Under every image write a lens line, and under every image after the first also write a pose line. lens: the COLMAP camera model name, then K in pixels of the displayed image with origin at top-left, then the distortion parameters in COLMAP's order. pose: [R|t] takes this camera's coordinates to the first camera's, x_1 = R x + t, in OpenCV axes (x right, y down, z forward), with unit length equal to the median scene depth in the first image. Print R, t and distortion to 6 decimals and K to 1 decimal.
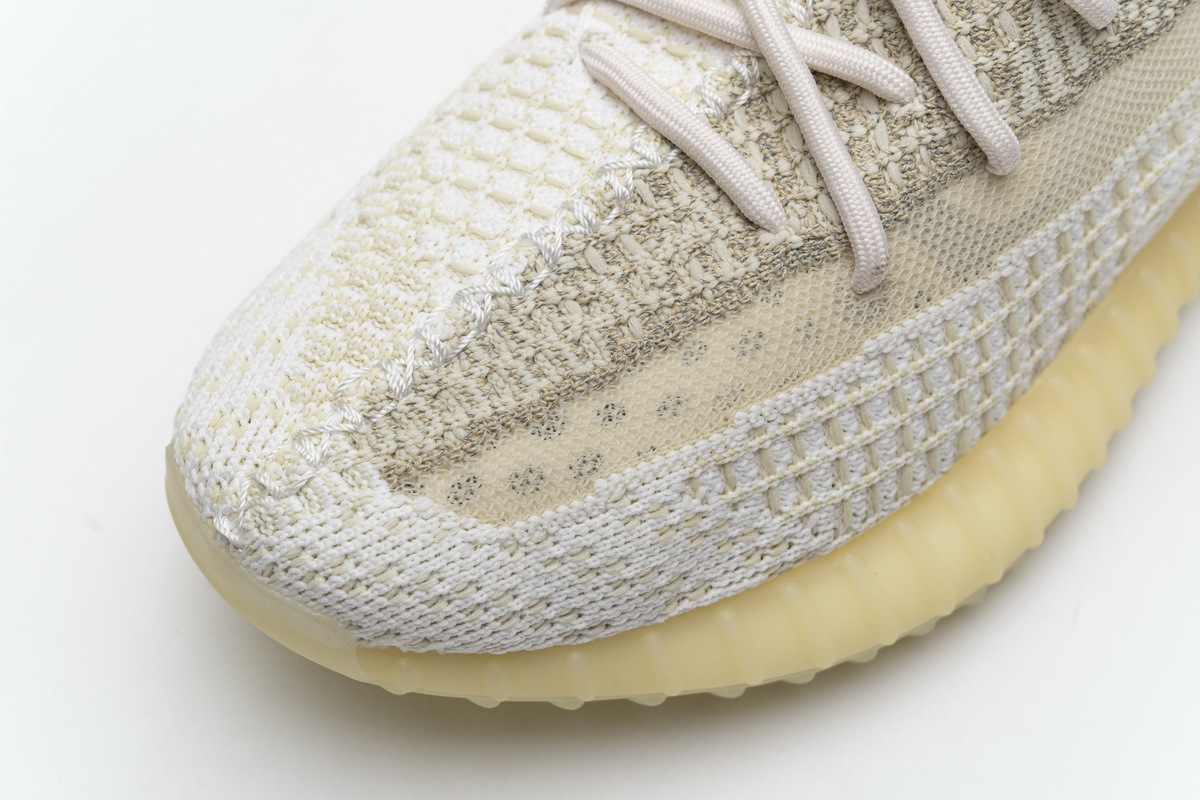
lens RADIAL K [[2273.3, 0, 600.0], [0, 2273.3, 400.0], [0, 0, 1]] dist [0.007030, -0.304506]
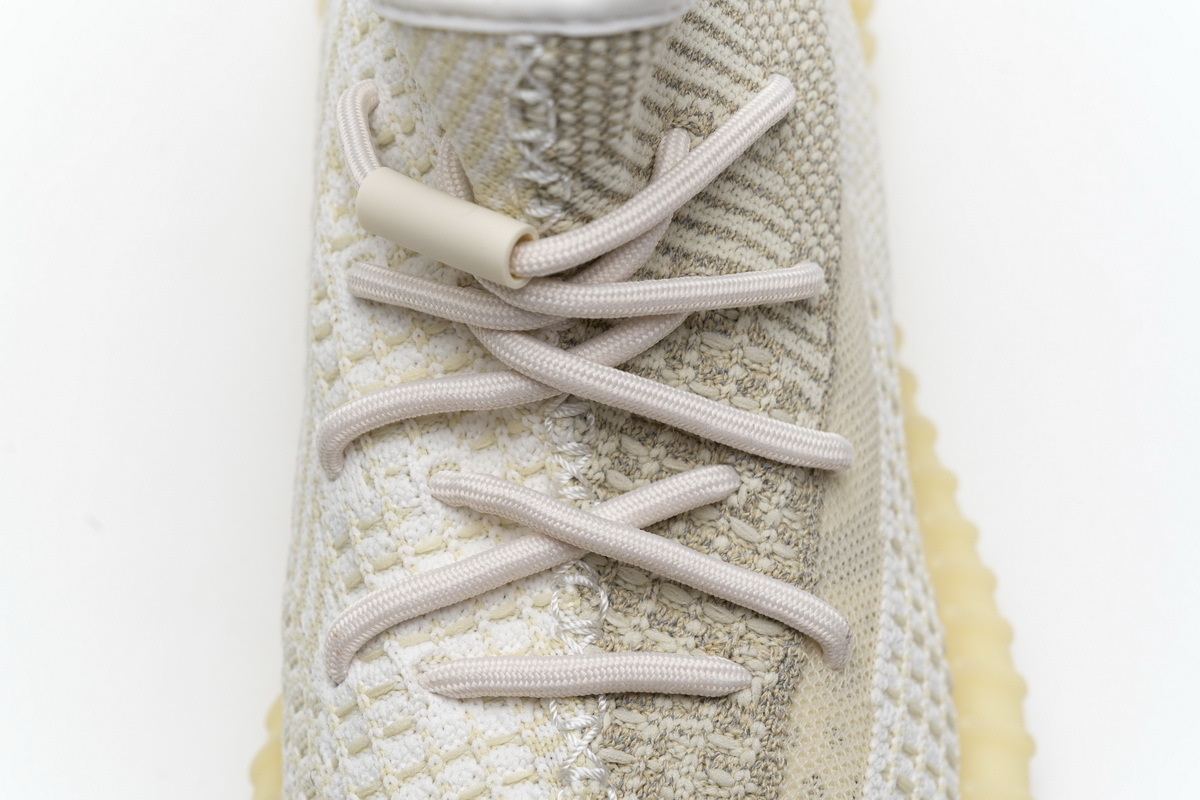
lens RADIAL K [[2273.3, 0, 600.0], [0, 2273.3, 400.0], [0, 0, 1]] dist [0.007030, -0.304506]
pose [[0.649822, -0.687316, 0.324543, -0.183131], [0.667988, 0.720135, 0.187609, -0.371690], [-0.362662, 0.094878, 0.927078, 0.143694]]
